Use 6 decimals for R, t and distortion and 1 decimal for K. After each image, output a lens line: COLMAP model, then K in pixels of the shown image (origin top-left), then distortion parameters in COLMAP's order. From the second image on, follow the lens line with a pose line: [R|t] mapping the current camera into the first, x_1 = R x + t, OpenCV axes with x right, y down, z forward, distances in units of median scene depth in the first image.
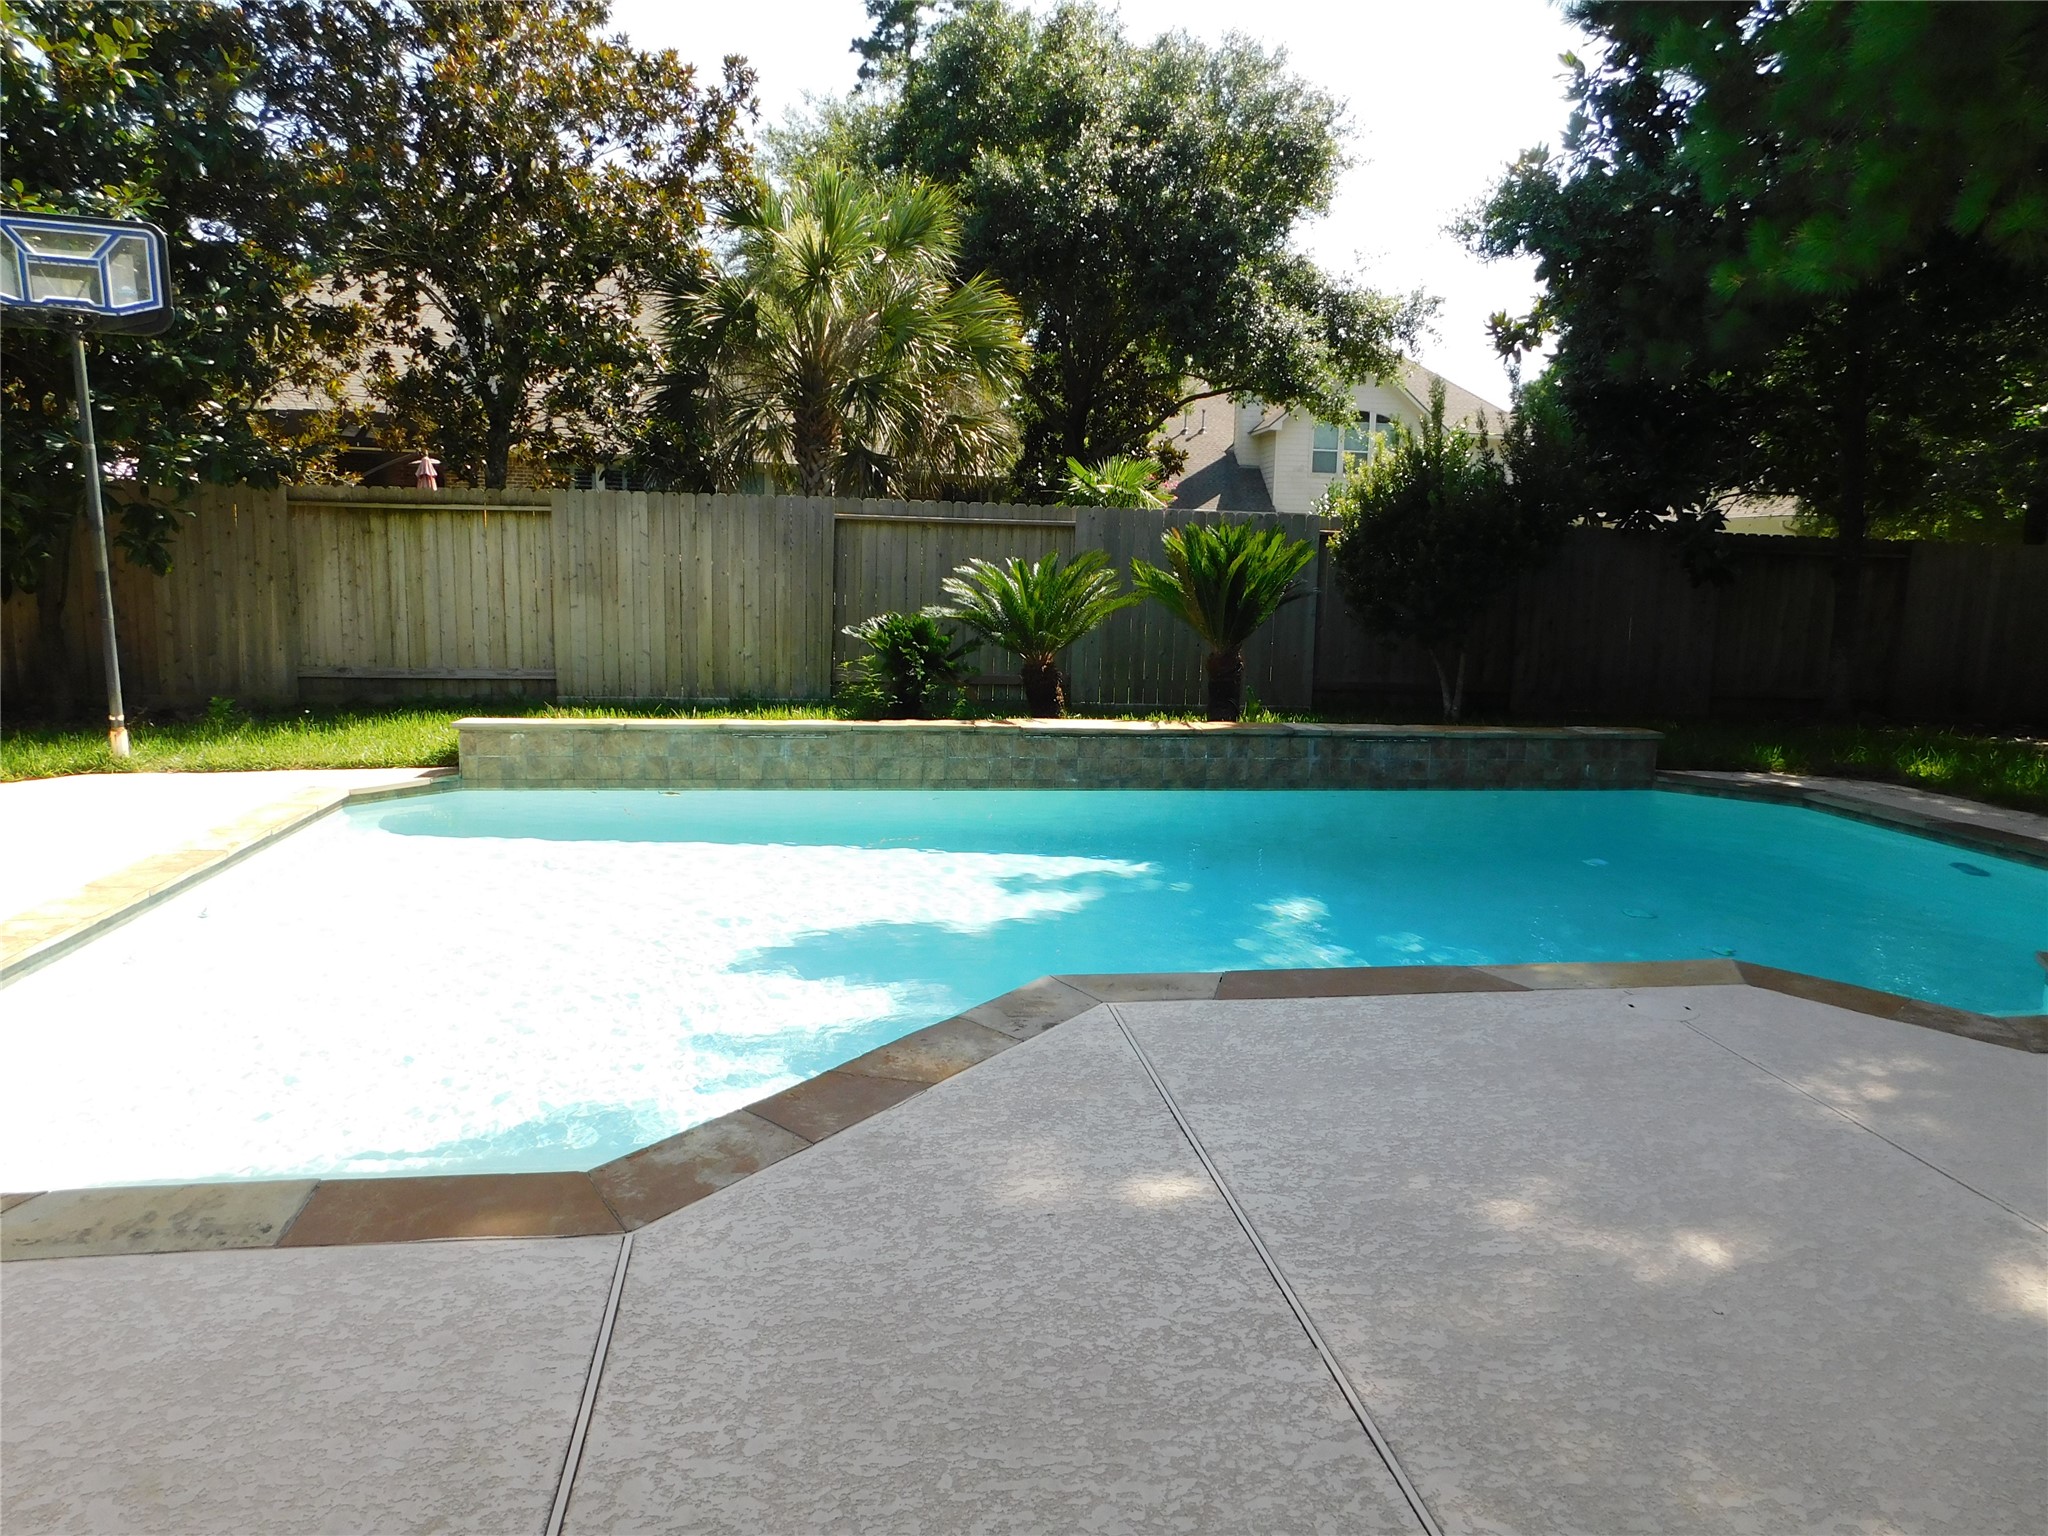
lens RADIAL K [[1351.1, 0, 1025.2], [0, 1351.1, 763.7], [0, 0, 1]] dist [-0.075045, 0.059010]
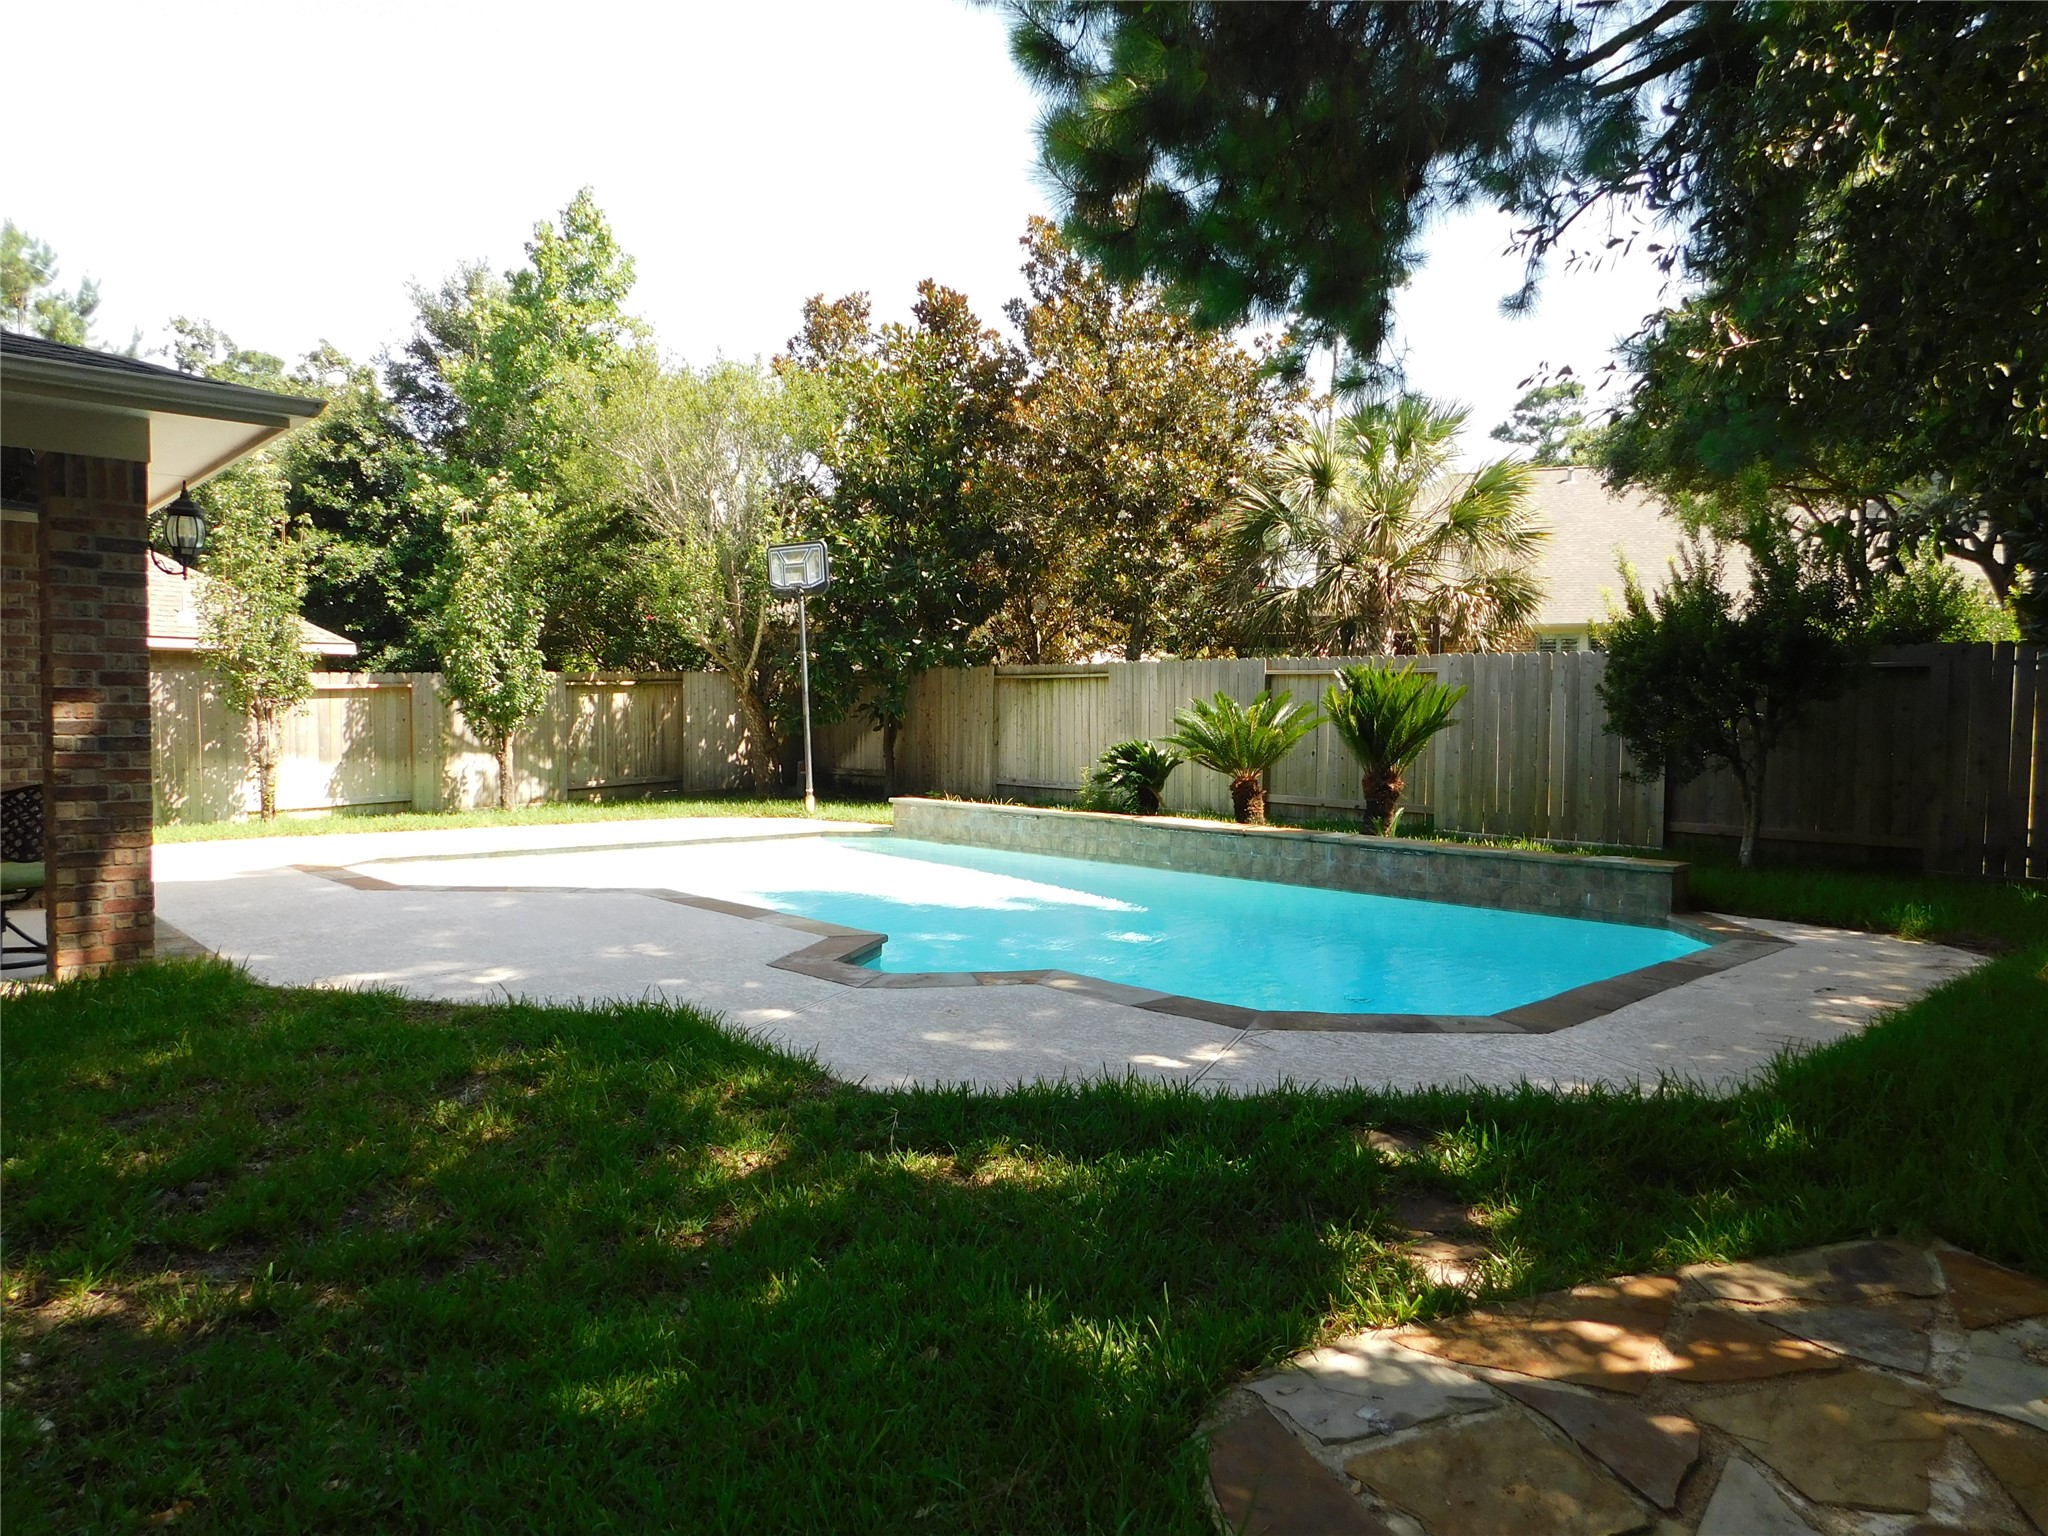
lens RADIAL K [[1351.1, 0, 1021.3], [0, 1351.1, 758.3], [0, 0, 1]] dist [-0.075045, 0.059010]
pose [[0.568880, 0.007339, -0.822387, 1.008111], [-0.117083, 0.990498, -0.072152, 0.021998], [0.814043, 0.137333, 0.564334, 0.124965]]
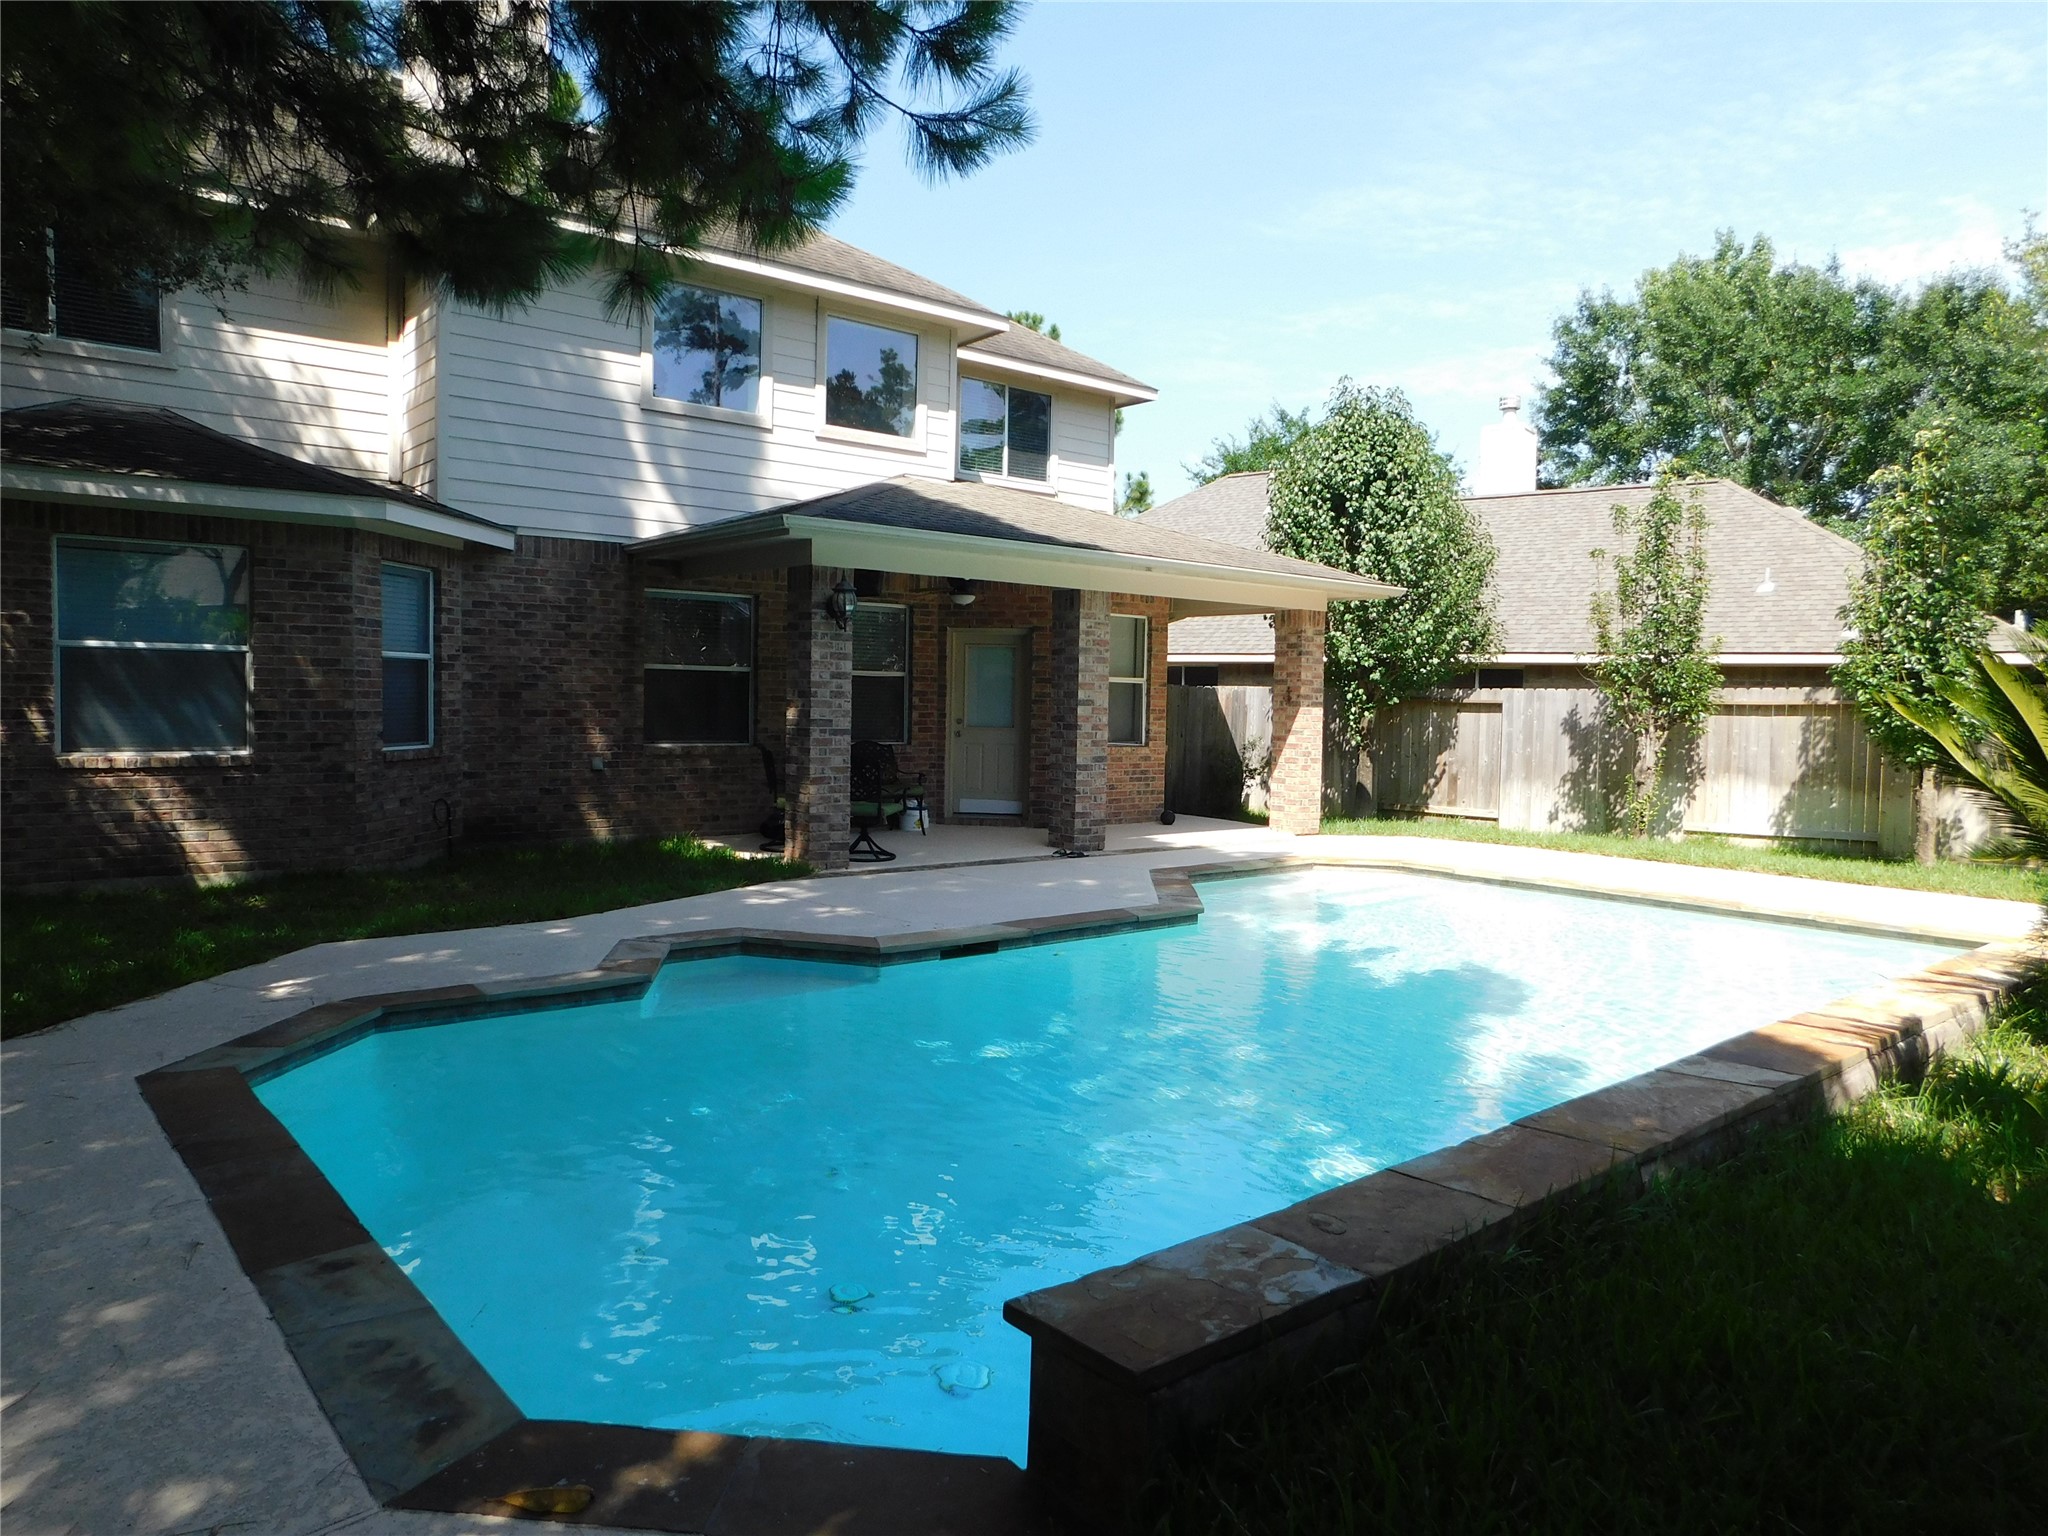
lens RADIAL K [[1351.1, 0, 1019.1], [0, 1351.1, 763.0], [0, 0, 1]] dist [-0.075045, 0.059010]
pose [[-0.849095, -0.016412, -0.527985, 0.646668], [-0.122262, 0.978483, 0.166204, -0.174857], [0.513896, 0.205675, -0.832832, 1.231556]]
